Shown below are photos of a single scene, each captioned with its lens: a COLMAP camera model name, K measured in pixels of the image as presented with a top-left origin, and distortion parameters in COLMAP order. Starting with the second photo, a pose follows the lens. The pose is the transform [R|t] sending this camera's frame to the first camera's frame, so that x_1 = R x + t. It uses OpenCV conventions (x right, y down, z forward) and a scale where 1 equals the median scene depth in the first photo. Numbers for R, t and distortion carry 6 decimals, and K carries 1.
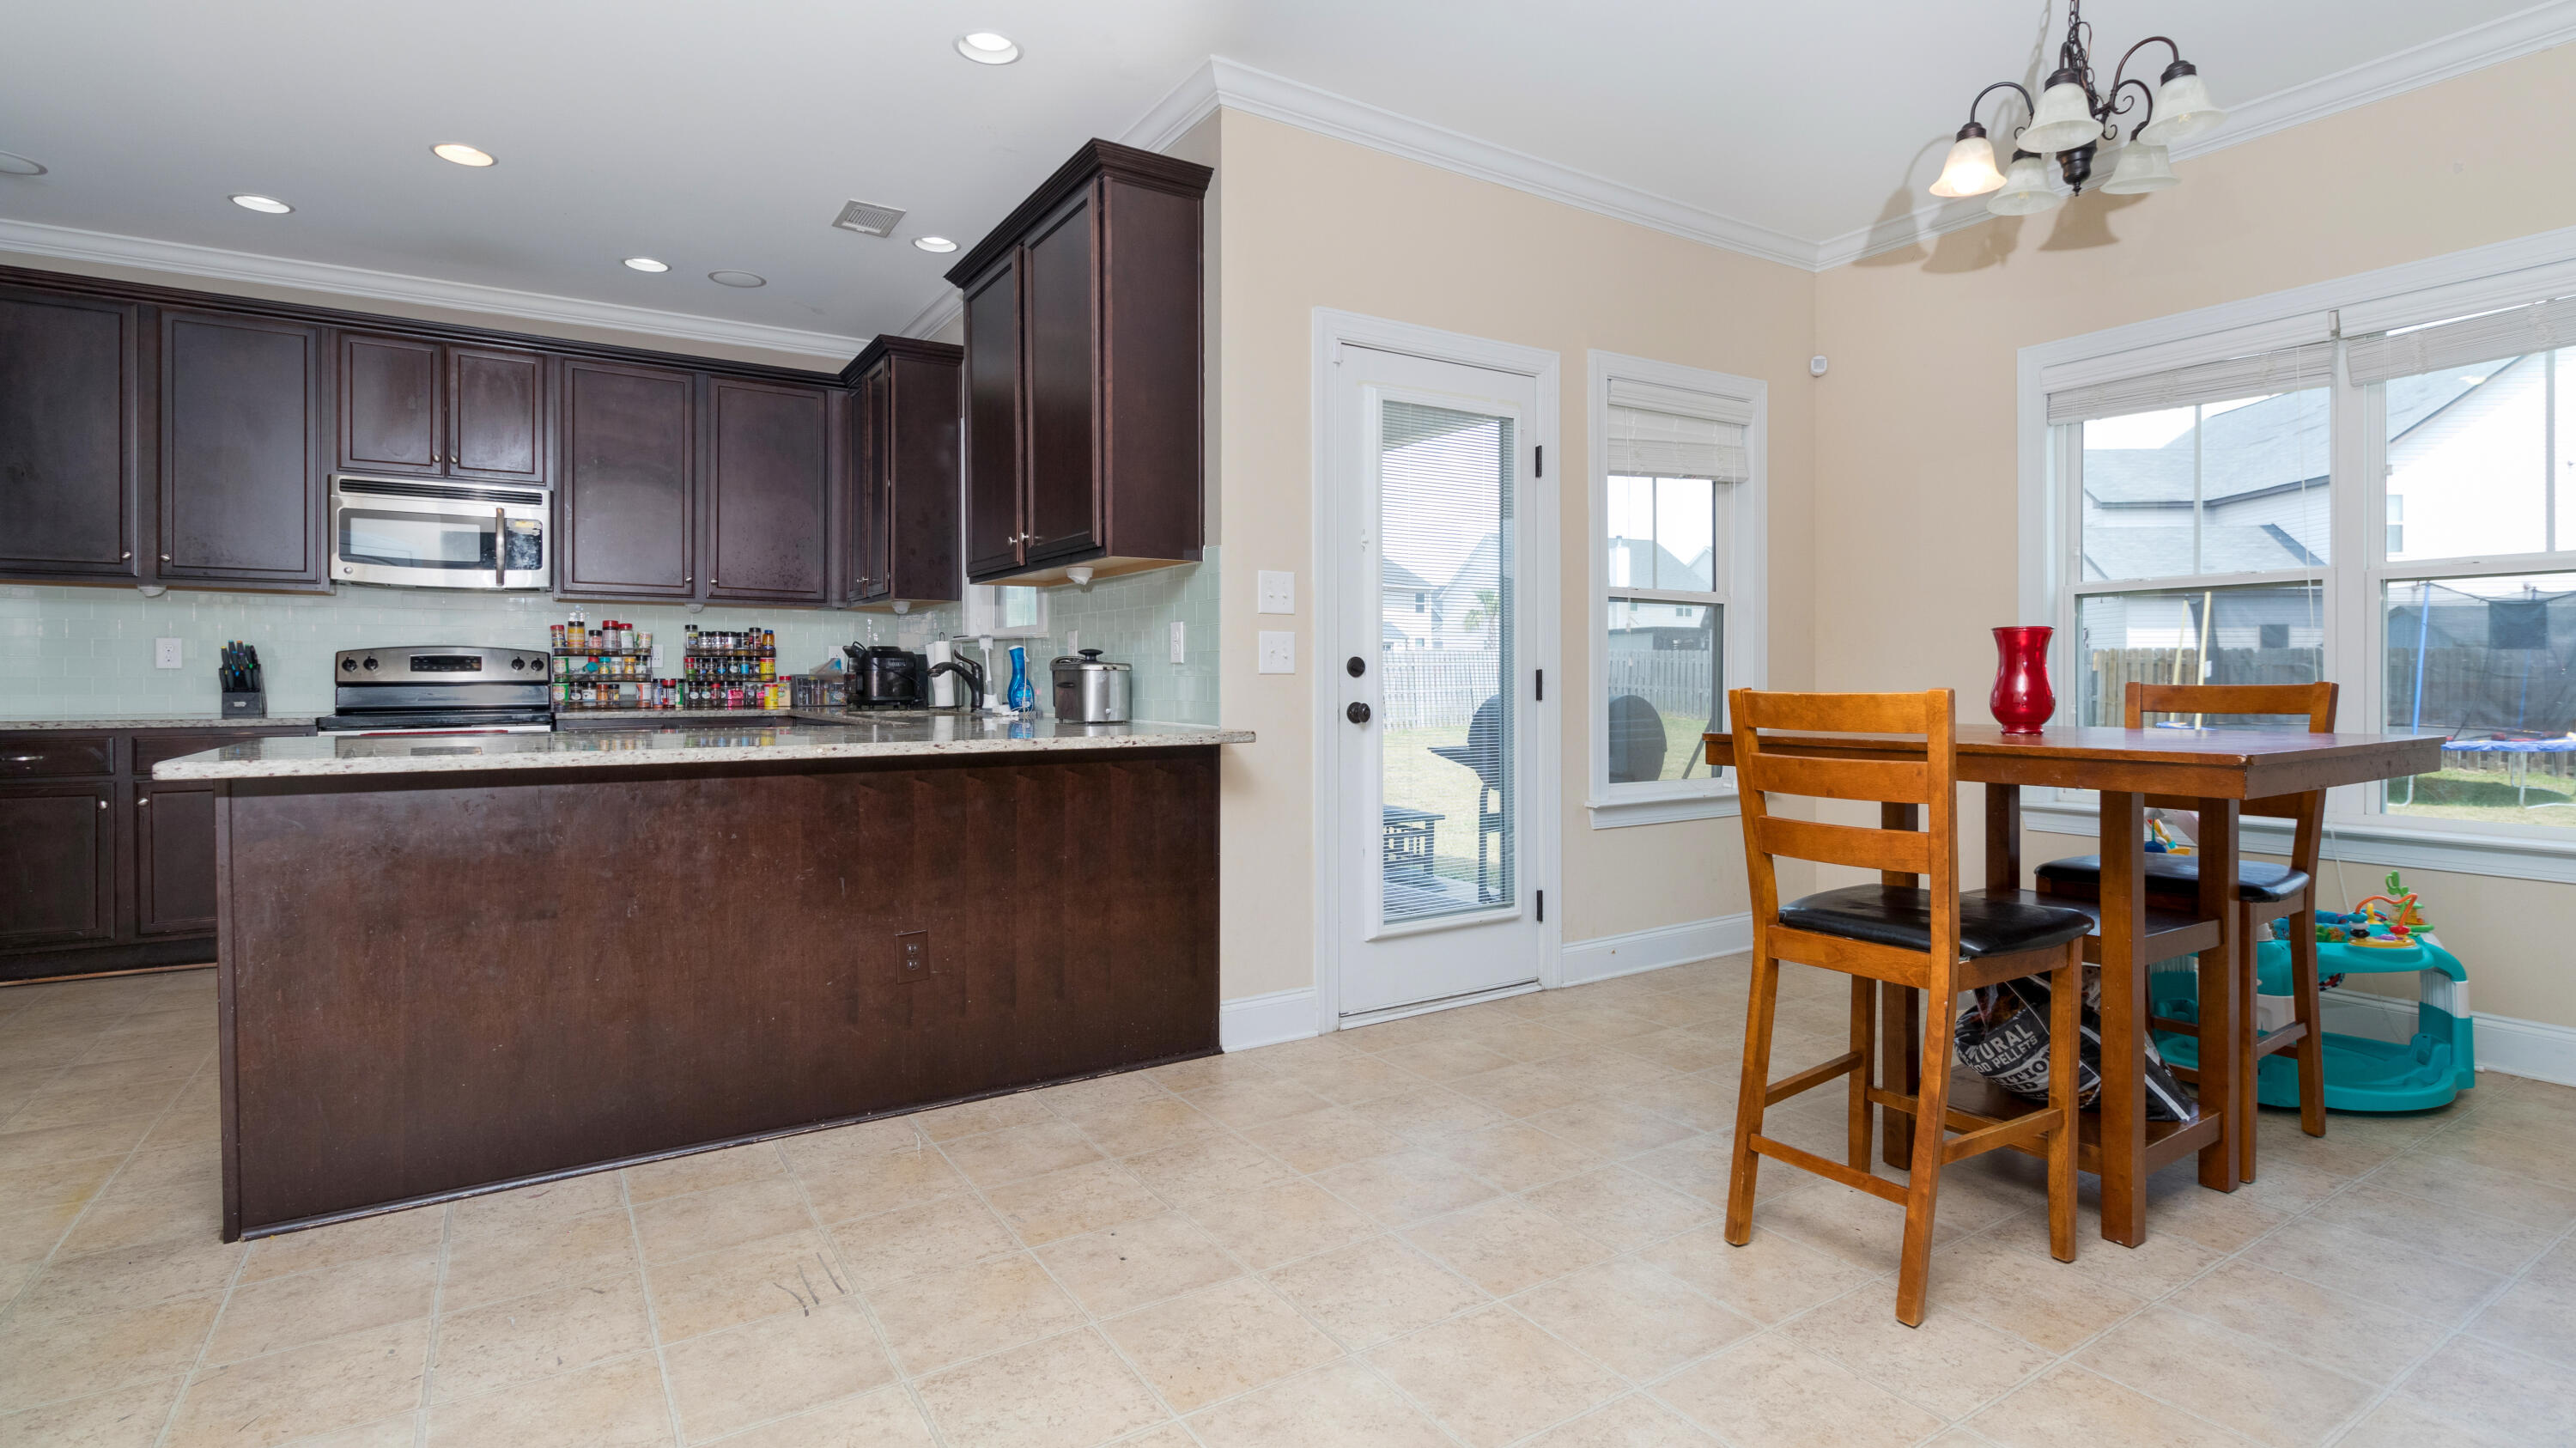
lens RADIAL K [[1223.7, 0, 1296.9], [0, 1223.7, 684.2], [0, 0, 1]] dist [-0.001511, -0.001099]
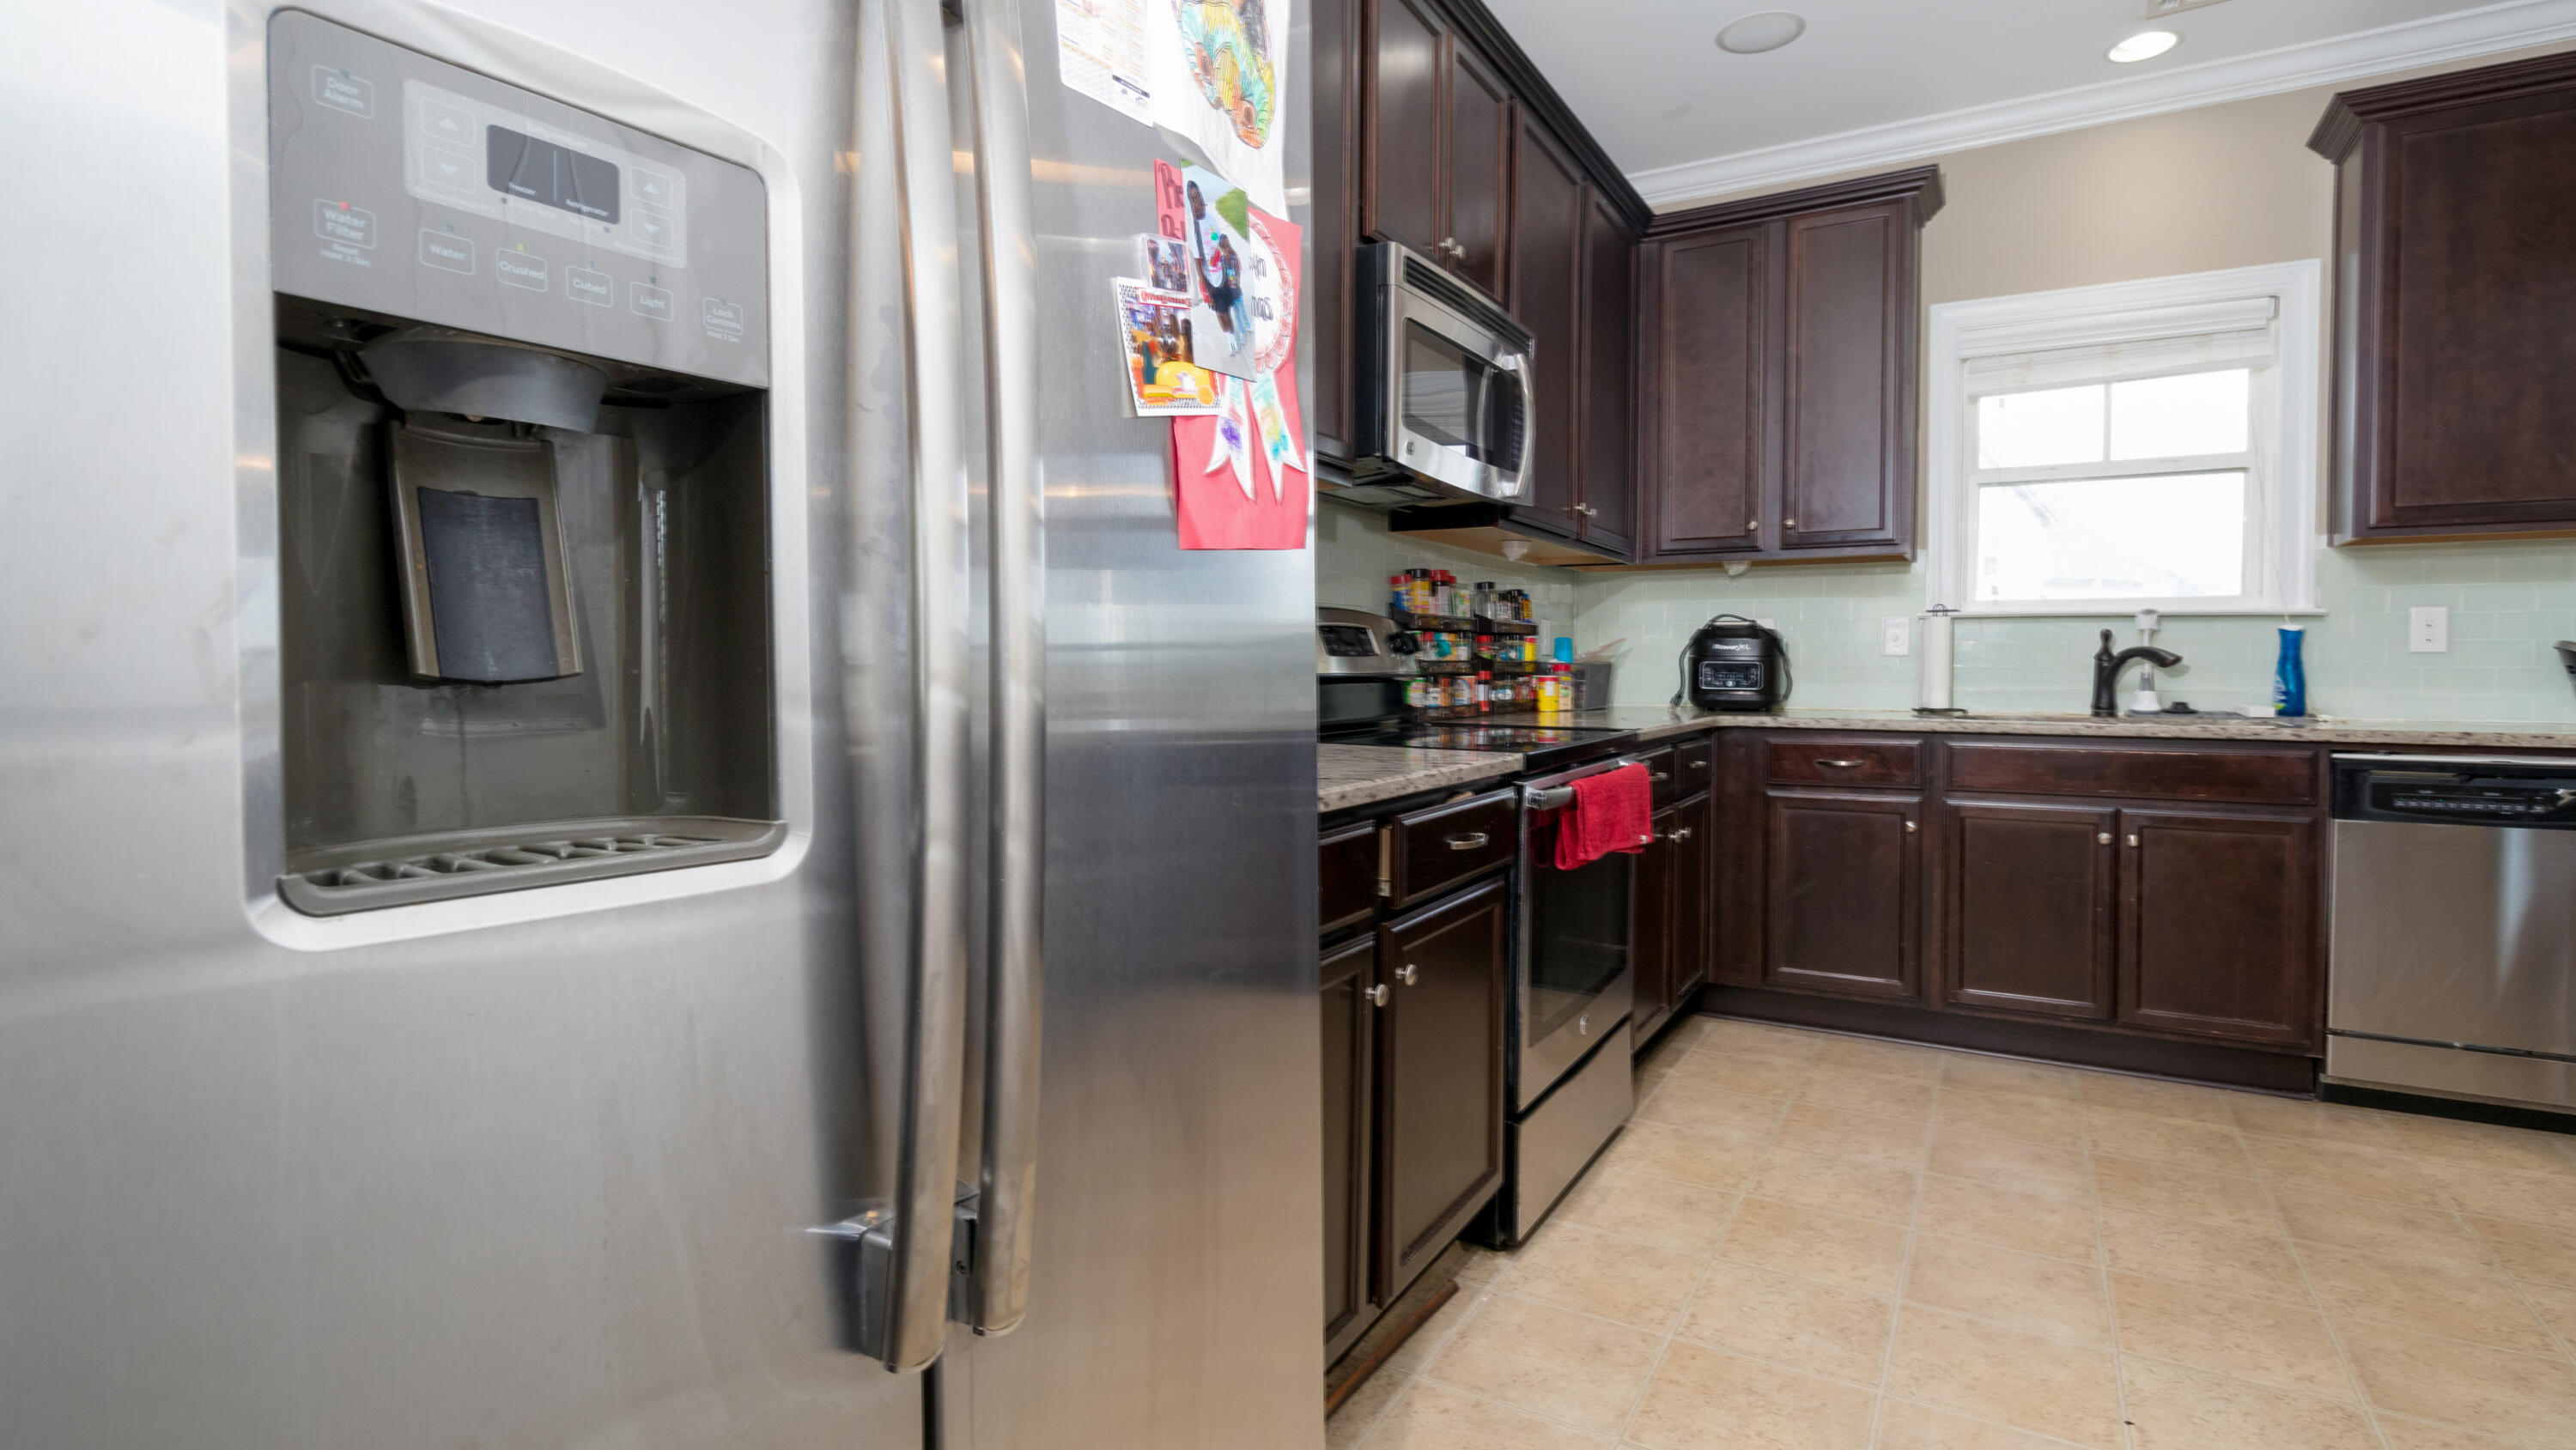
lens RADIAL K [[1240.1, 0, 1297.5], [0, 1240.1, 693.2], [0, 0, 1]] dist [0.001289, -0.000560]
pose [[0.889248, -0.009015, 0.457336, -1.253762], [0.000509, 0.999825, 0.018719, -0.005372], [-0.457424, -0.016414, 0.889097, 0.698963]]
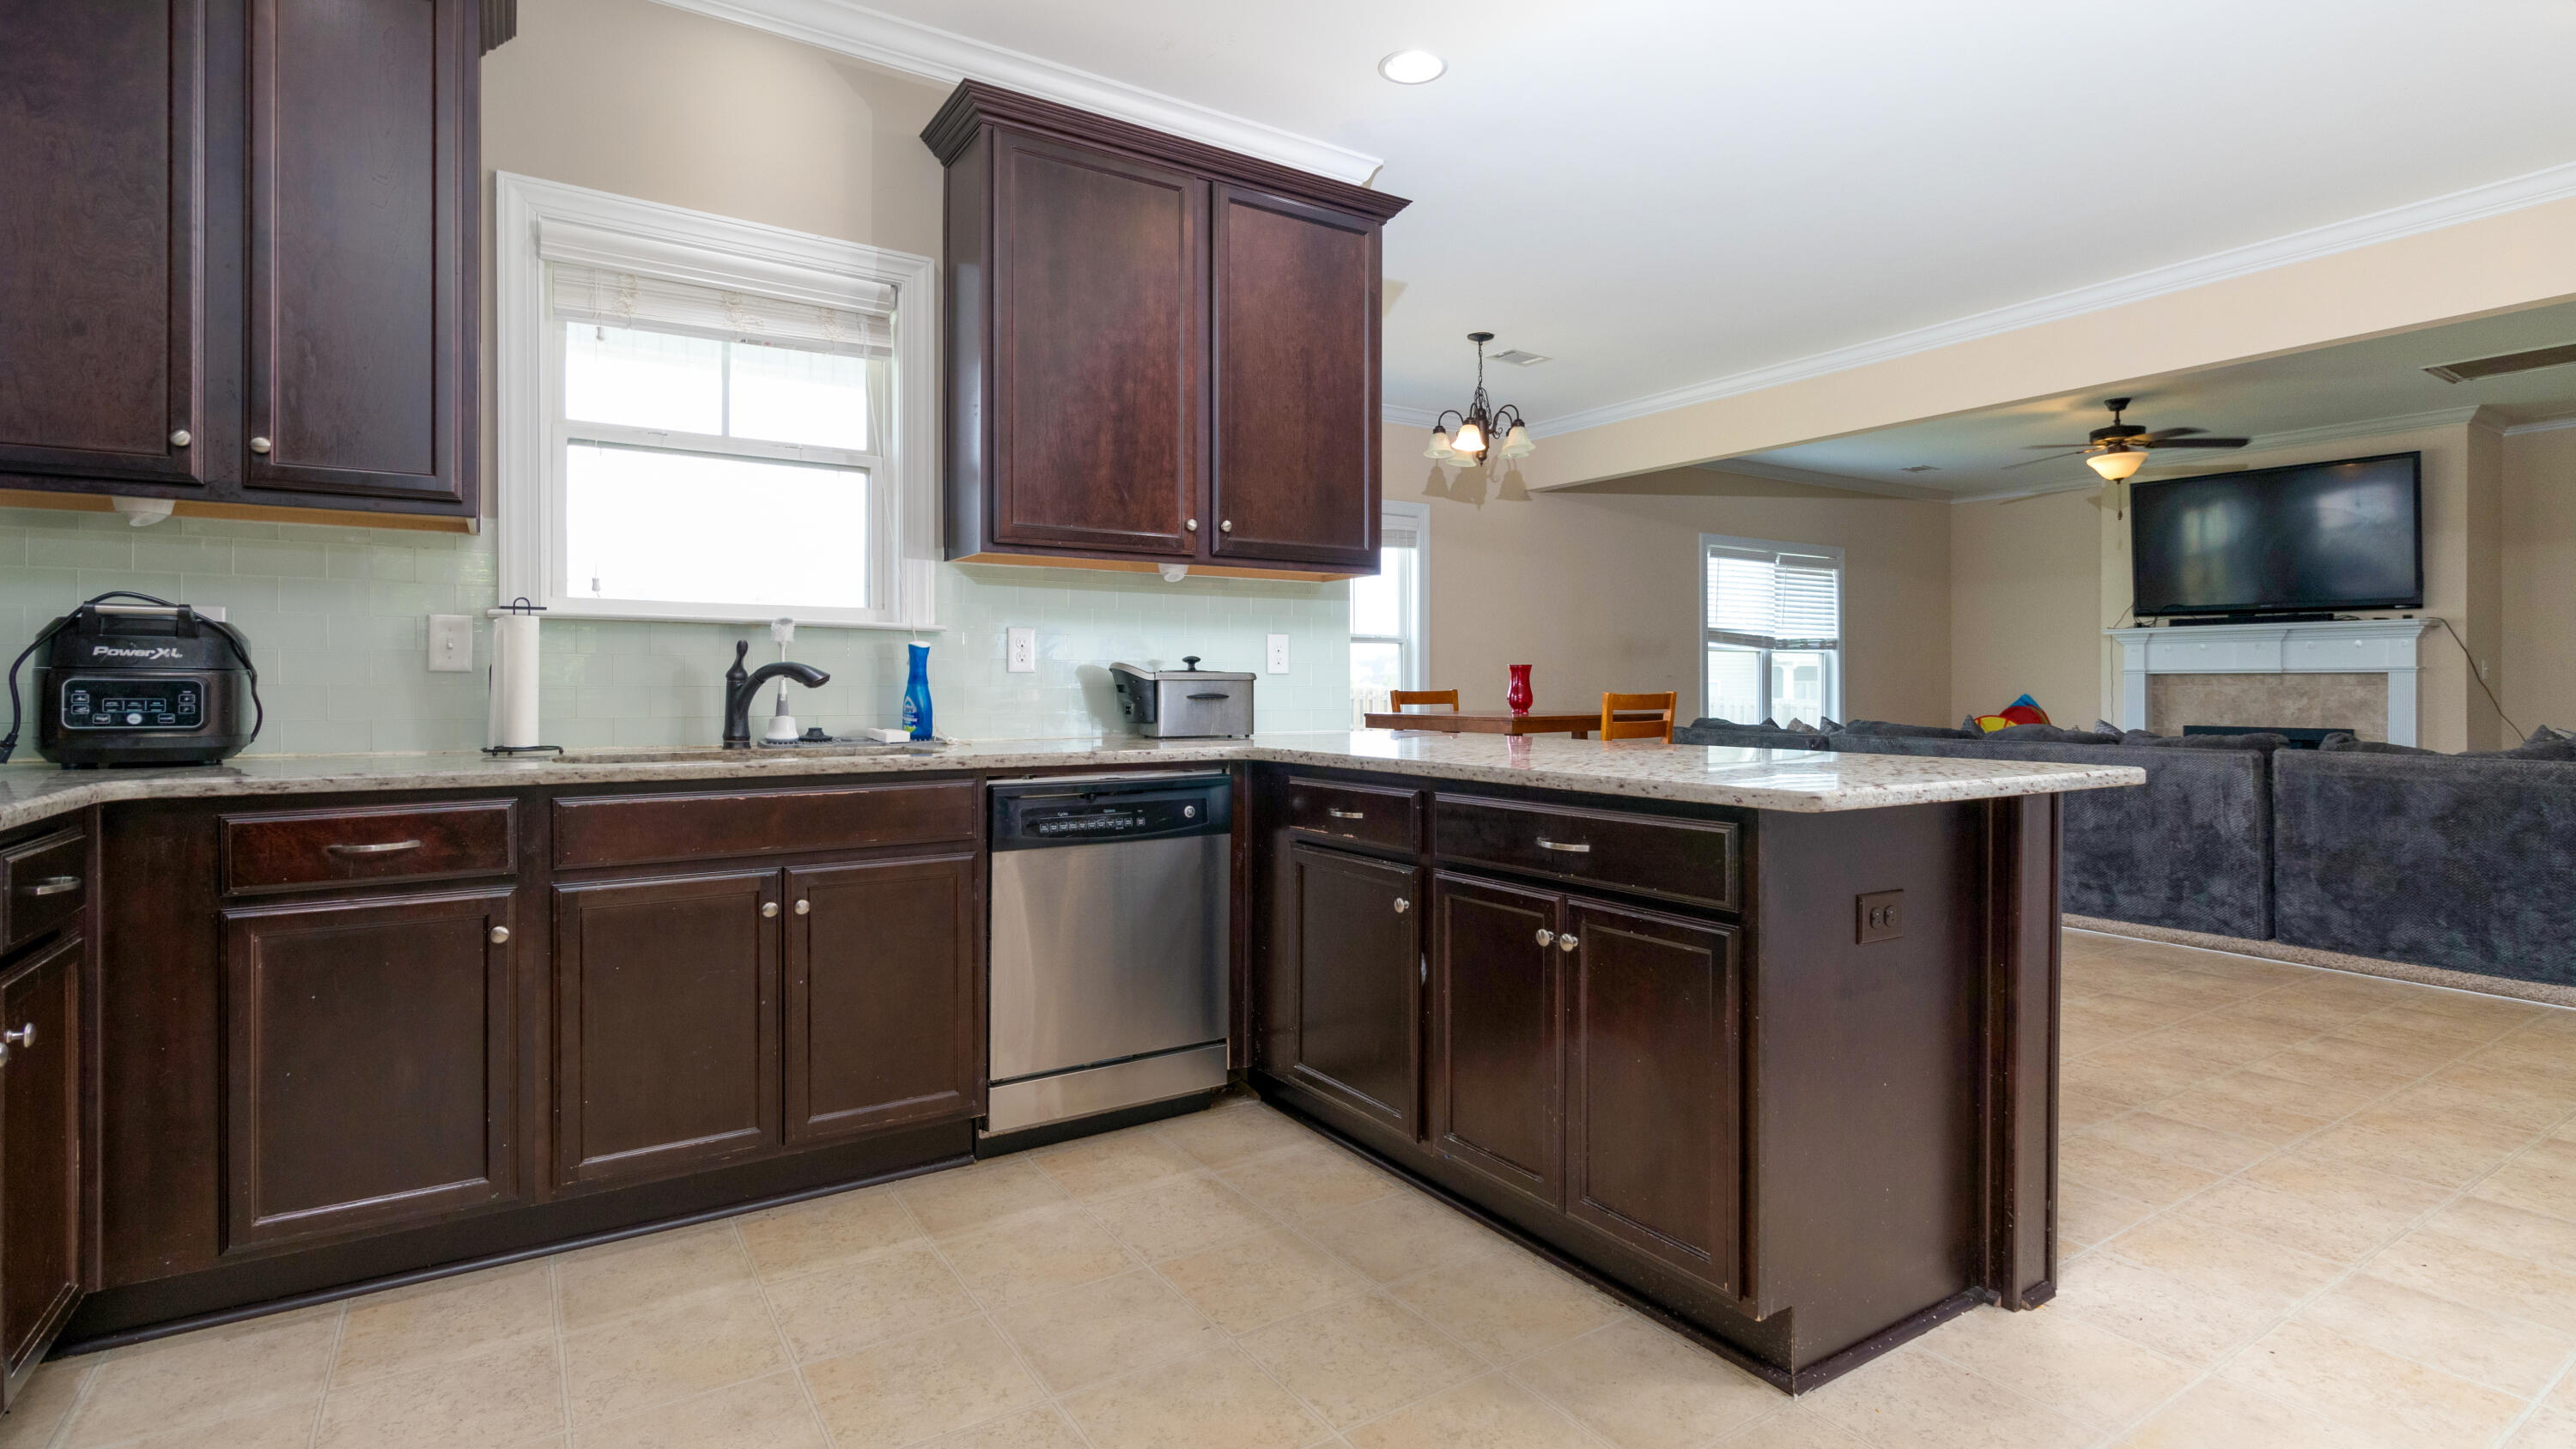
lens RADIAL K [[1223.4, 0, 1296.9], [0, 1223.4, 684.7], [0, 0, 1]] dist [-0.001511, -0.001099]
pose [[-0.008487, 0.001312, 0.999963, -1.038130], [0.003912, 0.999992, -0.001279, -0.006370], [-0.999956, 0.003901, -0.008492, 0.911136]]
